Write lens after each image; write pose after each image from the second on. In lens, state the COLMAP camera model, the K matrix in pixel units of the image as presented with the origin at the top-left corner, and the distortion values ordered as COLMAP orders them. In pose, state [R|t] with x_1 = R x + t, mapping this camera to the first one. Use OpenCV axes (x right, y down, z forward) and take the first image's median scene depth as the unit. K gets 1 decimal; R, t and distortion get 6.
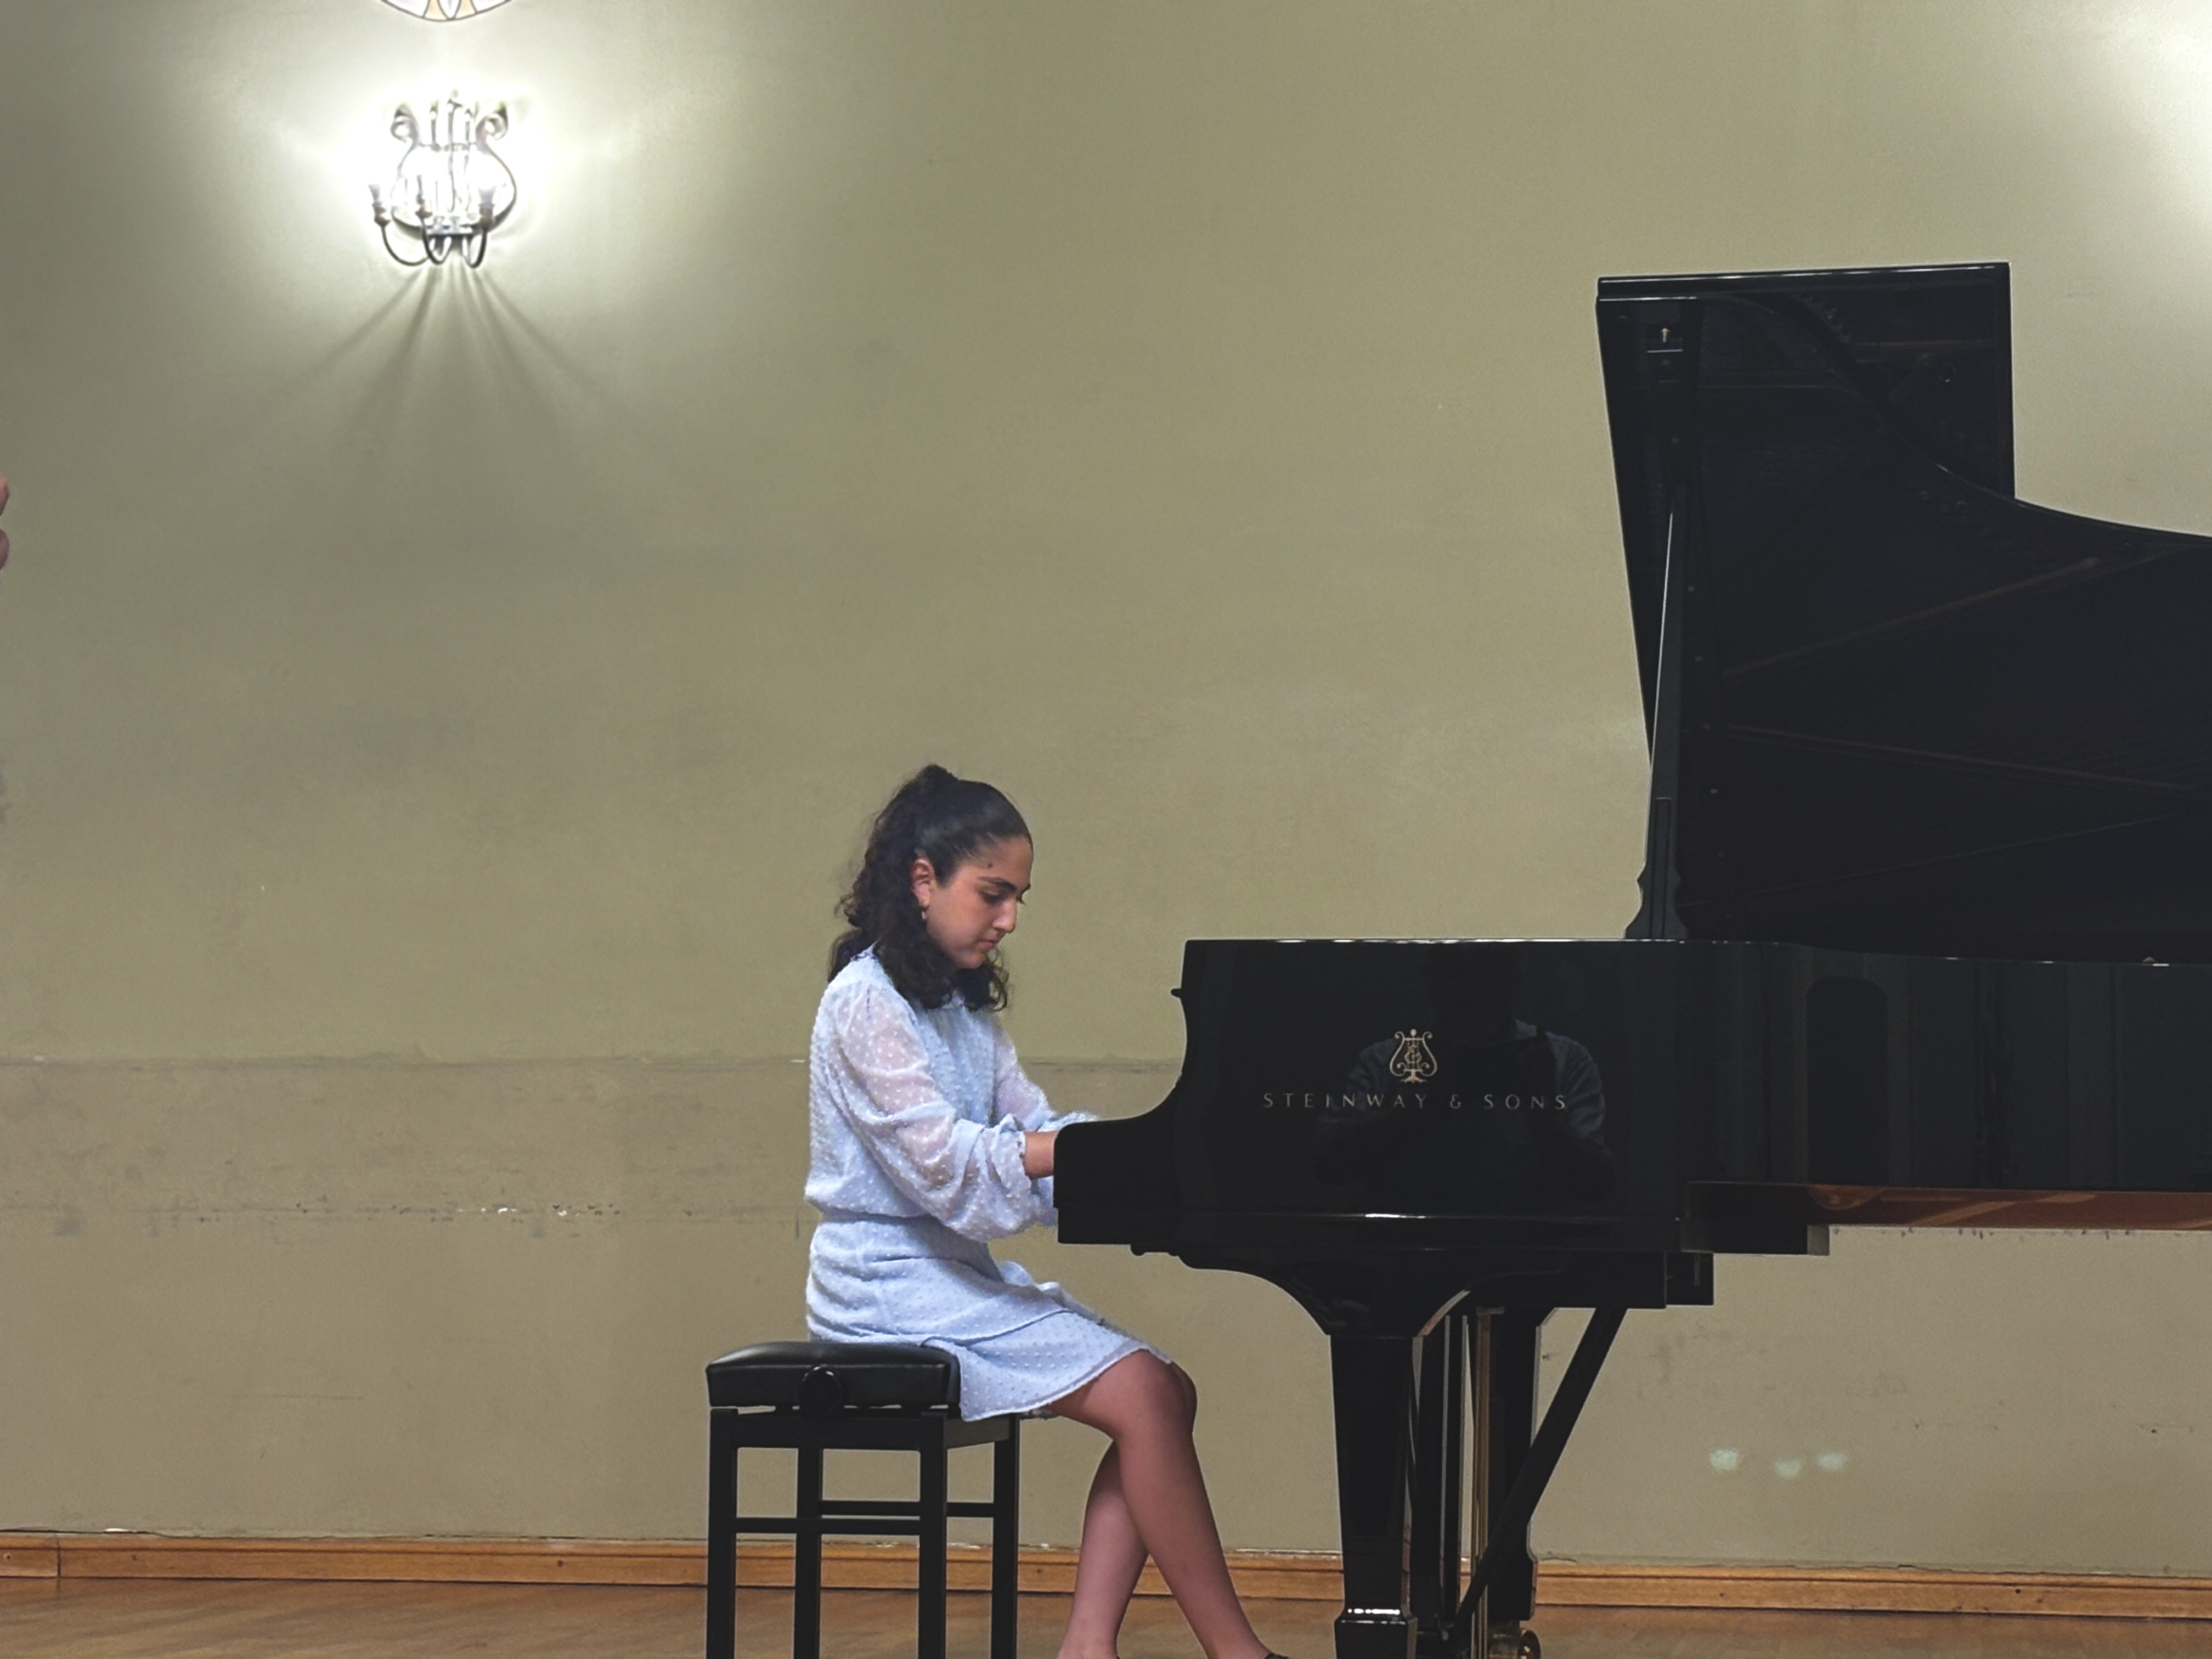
lens RADIAL K [[5017.9, 0, 1106.0], [0, 5017.9, 829.5], [0, 0, 1]] dist [0.198920, -0.460474]
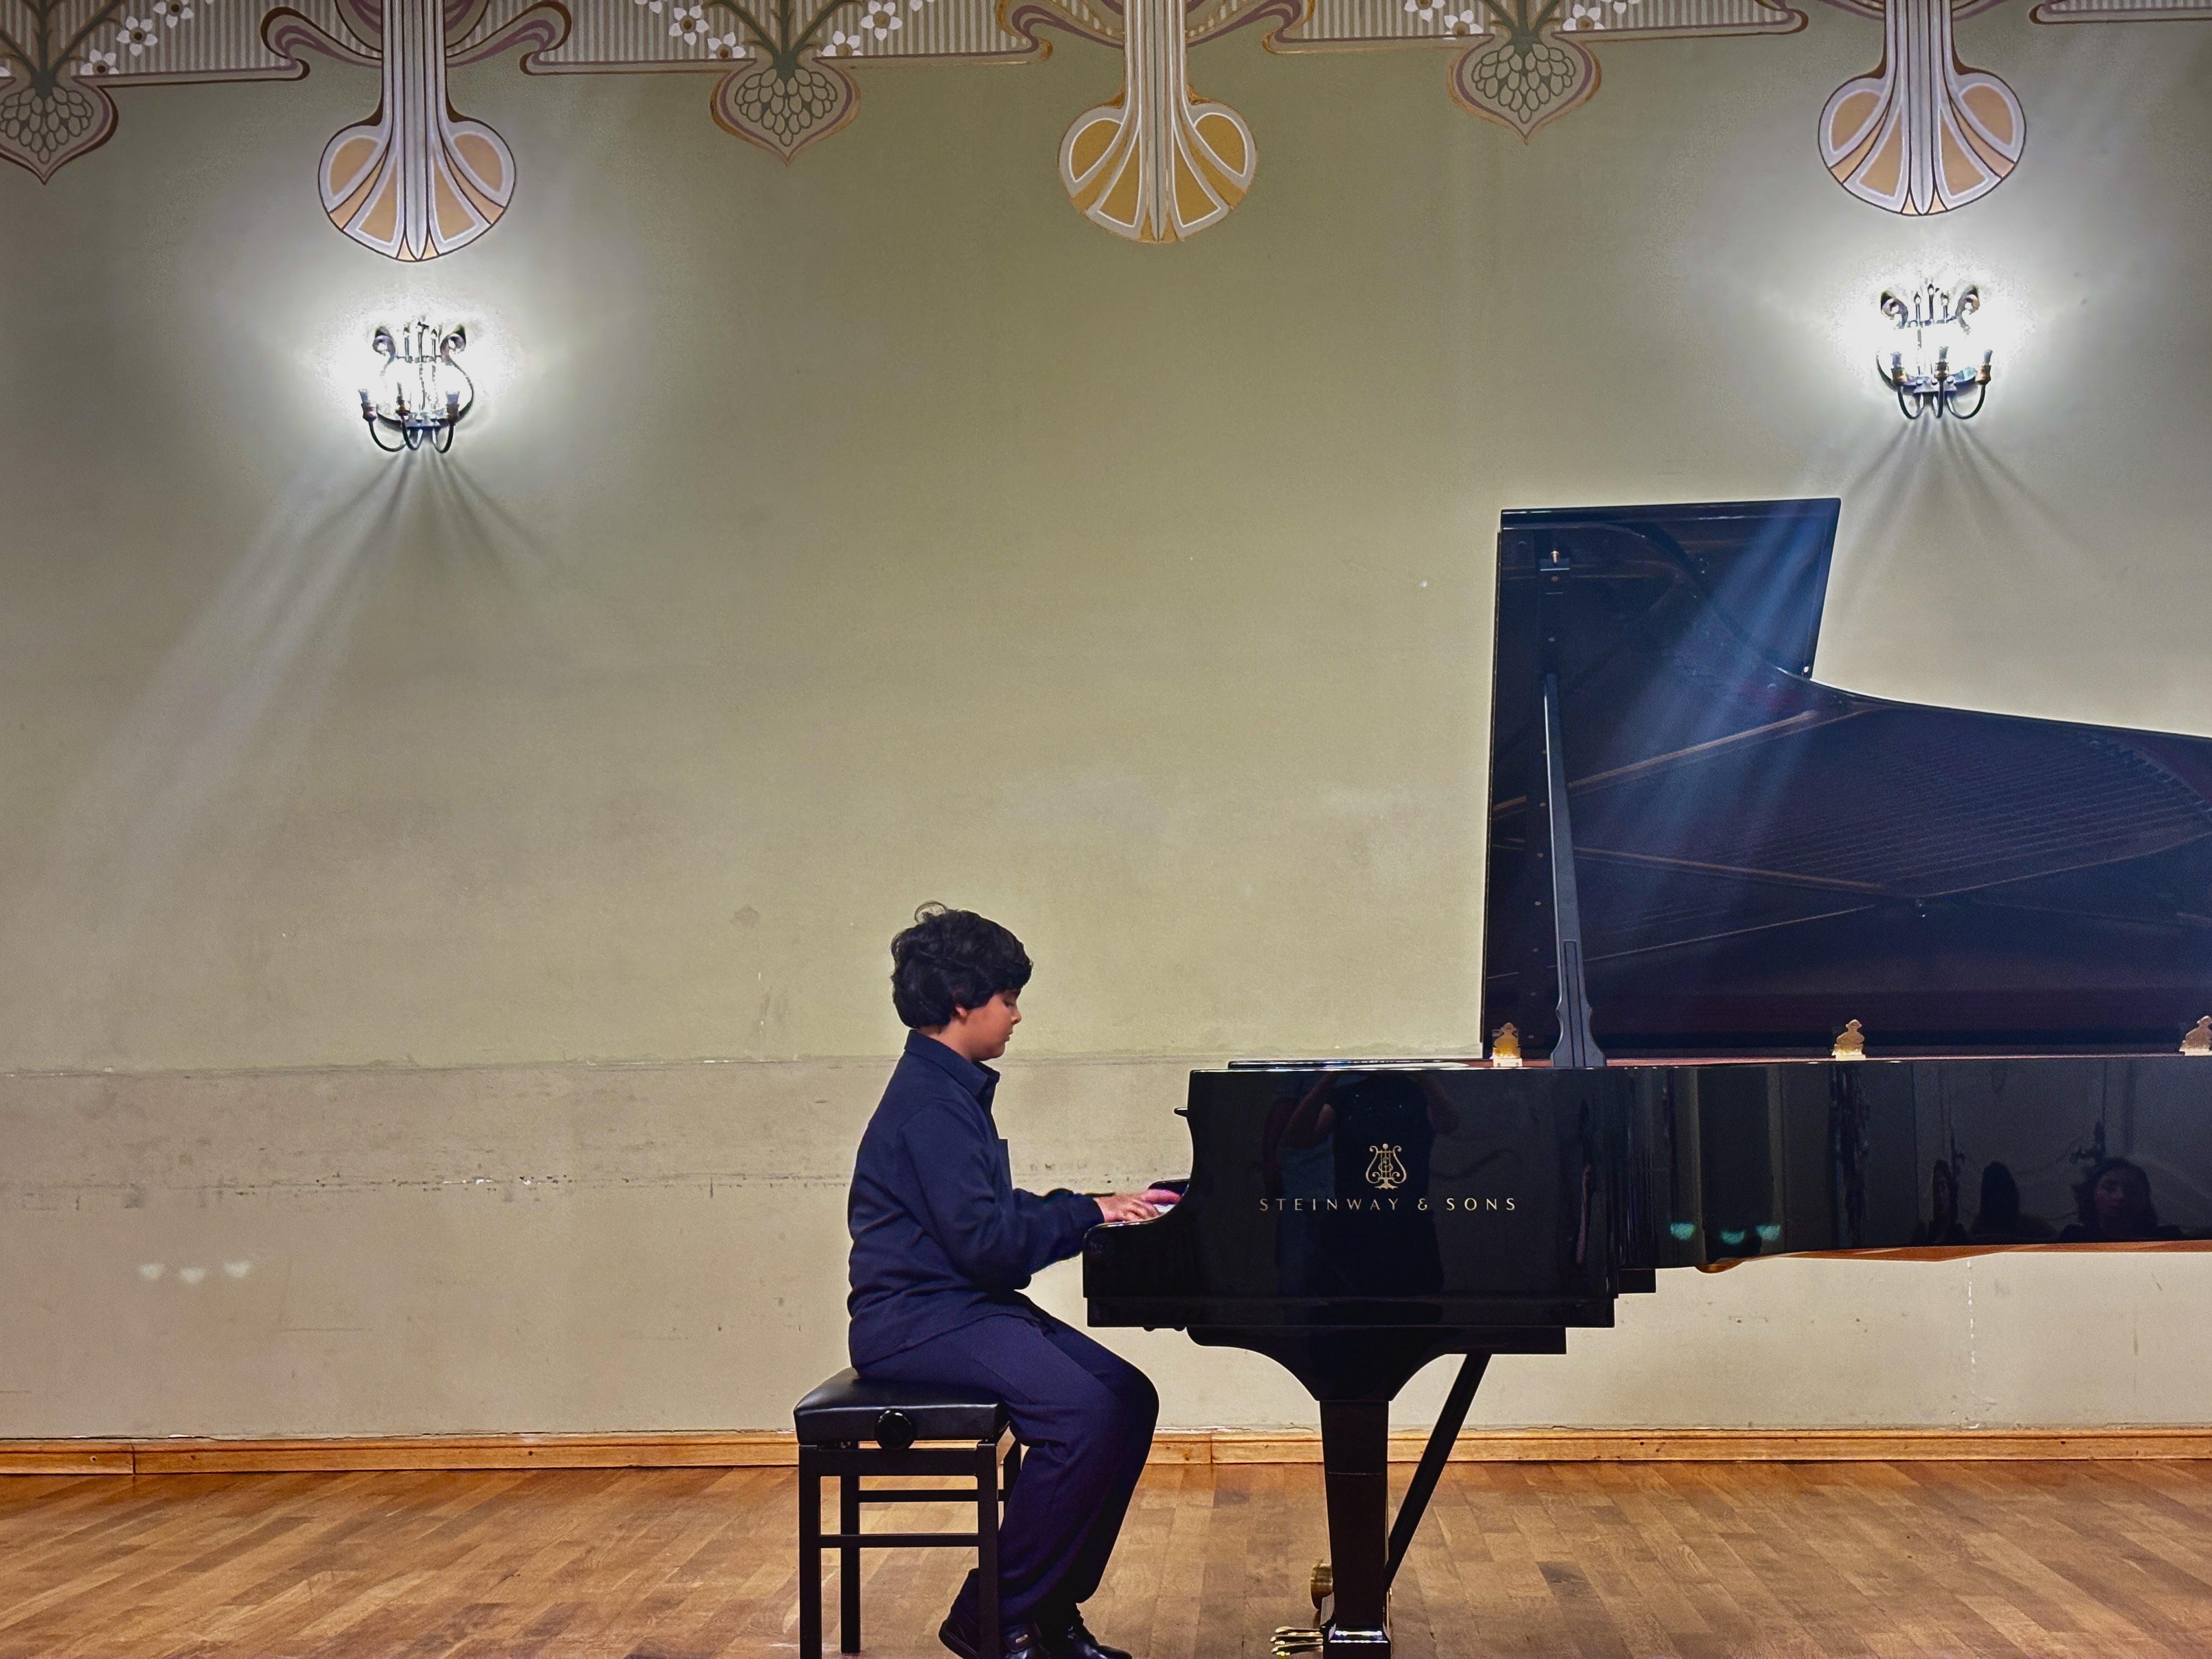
lens RADIAL K [[3286.8, 0, 1070.3], [0, 3286.8, 819.6], [0, 0, 1]] dist [0.216893, -0.815145]
pose [[0.994145, -0.016144, 0.106844, -0.060019], [0.013983, 0.999683, 0.020943, -0.034348], [-0.107149, -0.019326, 0.994055, 0.141125]]
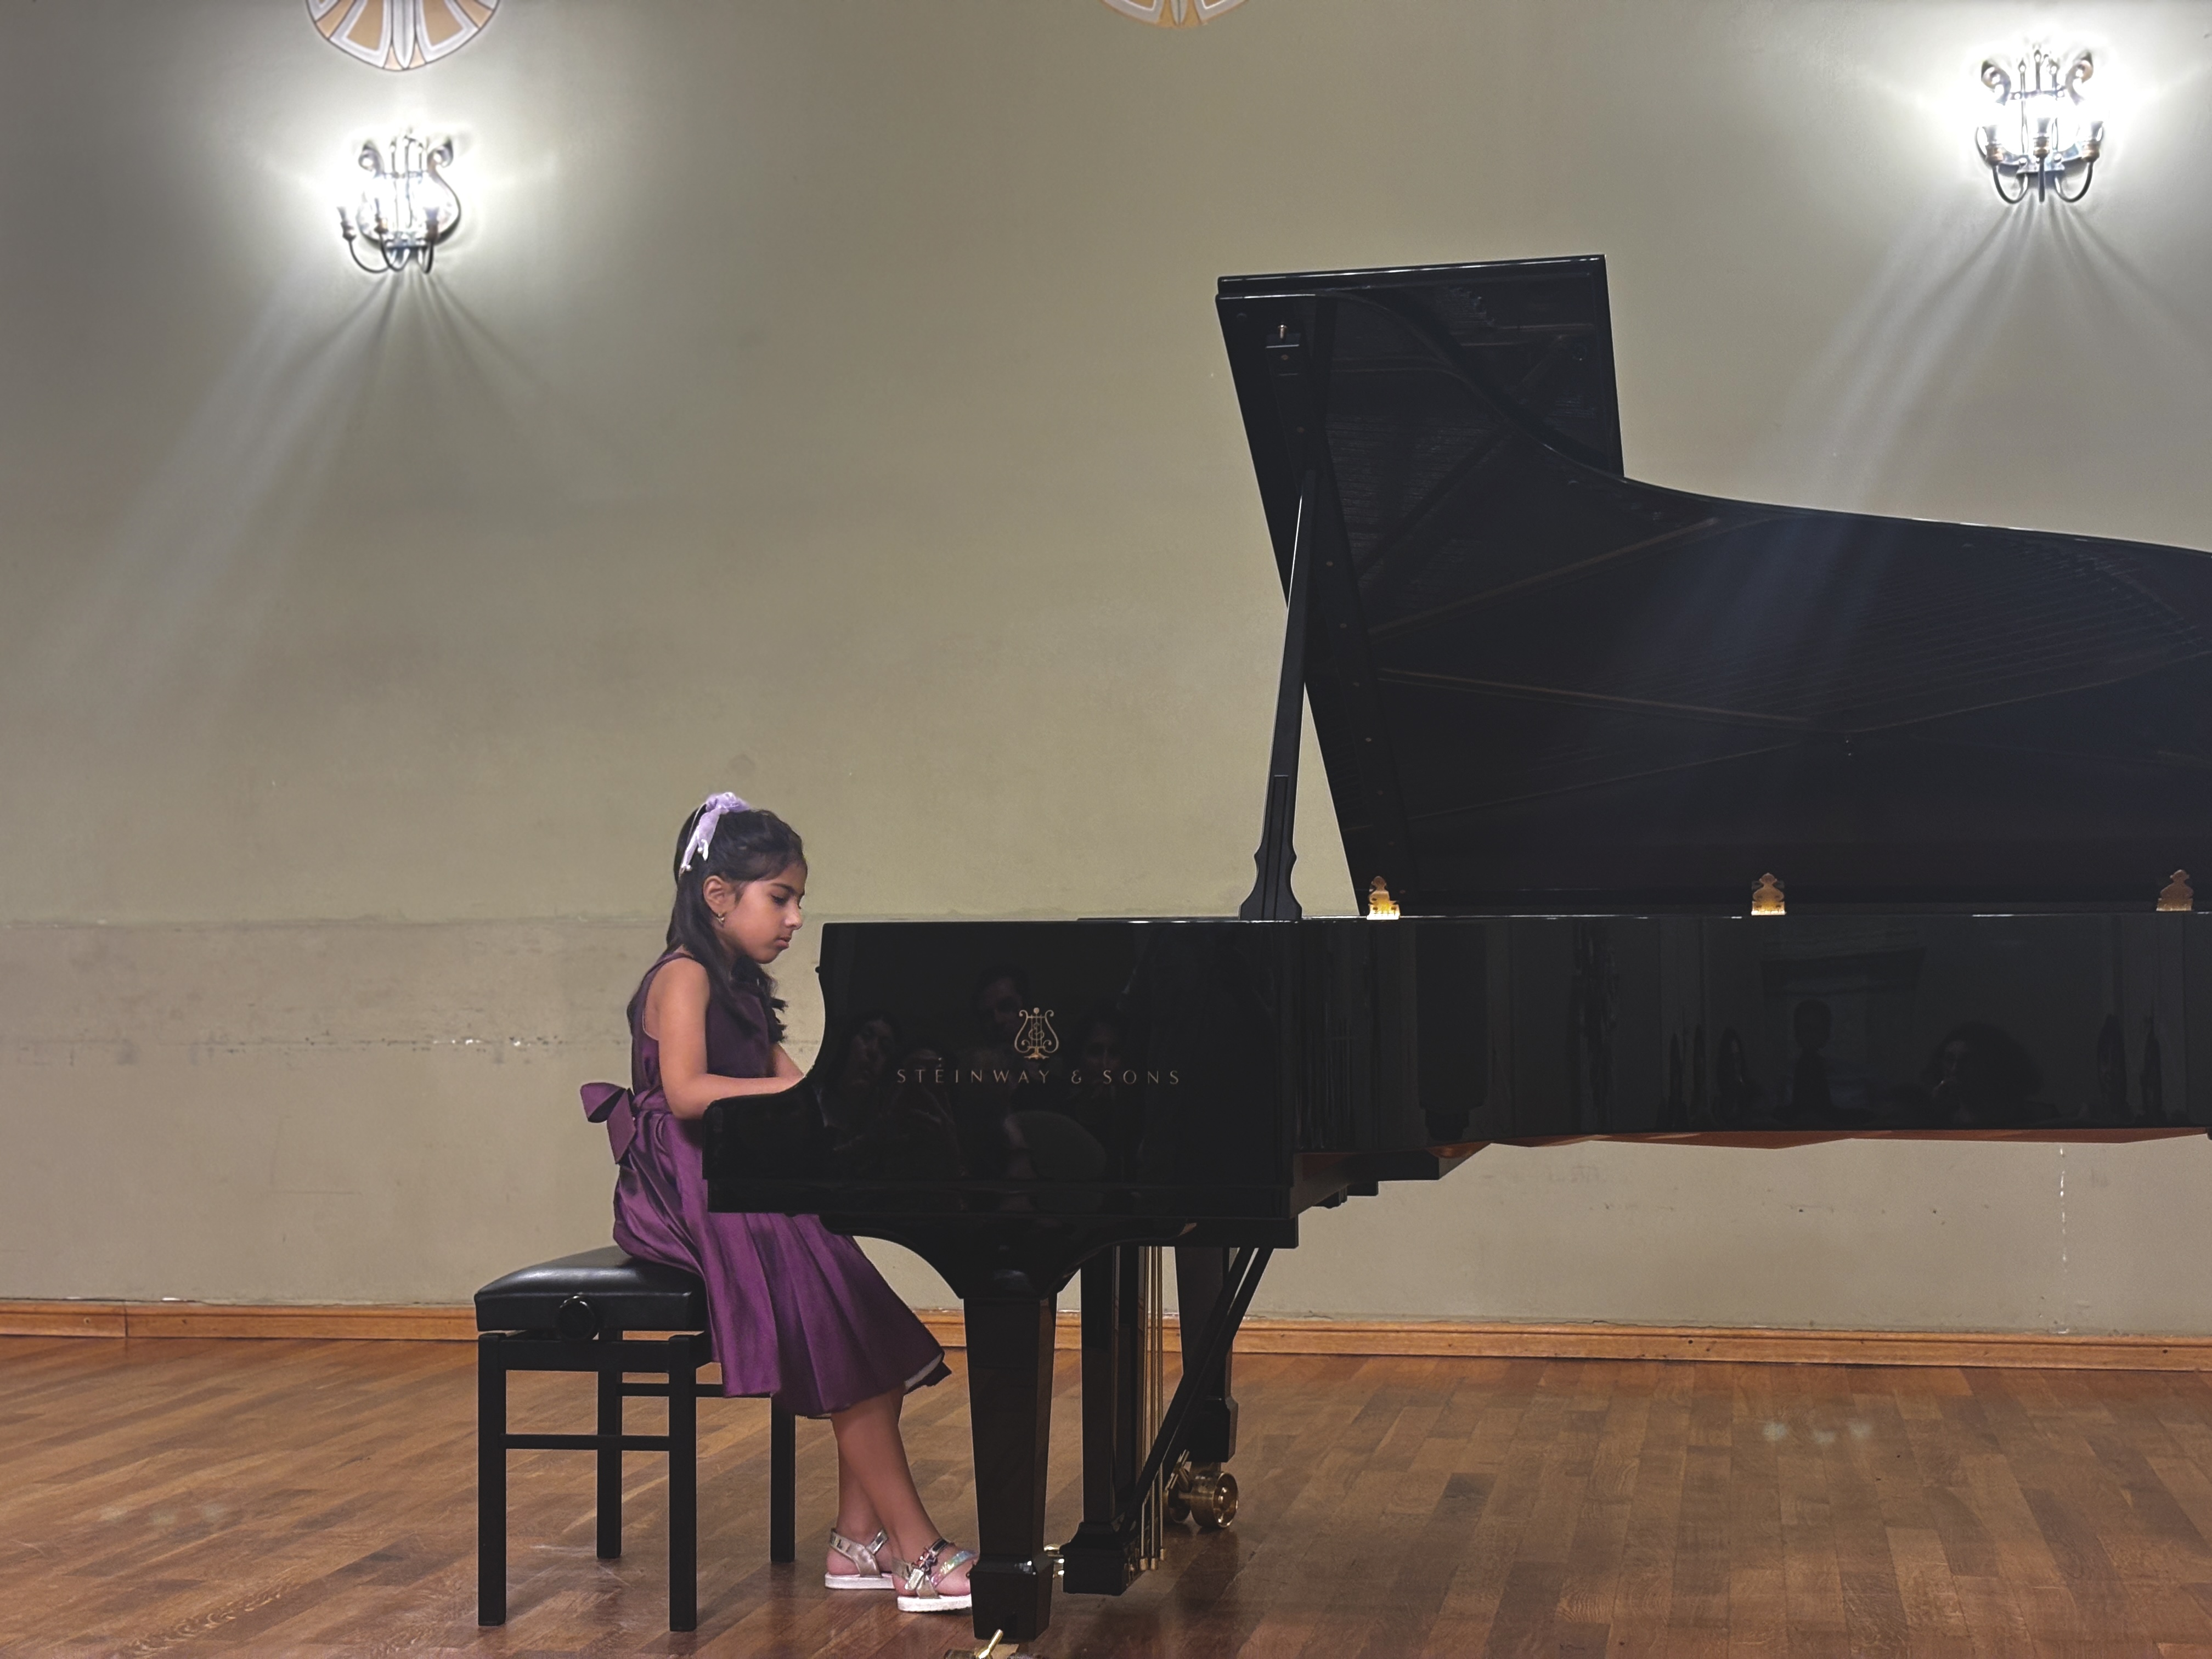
lens RADIAL K [[3289.4, 0, 1102.8], [0, 3289.4, 818.5], [0, 0, 1]] dist [0.233281, -0.898426]
pose [[0.999595, -0.017842, -0.022186, 0.056637], [0.019109, 0.998119, 0.058260, -0.024415], [0.021105, -0.058660, 0.998055, 0.198272]]
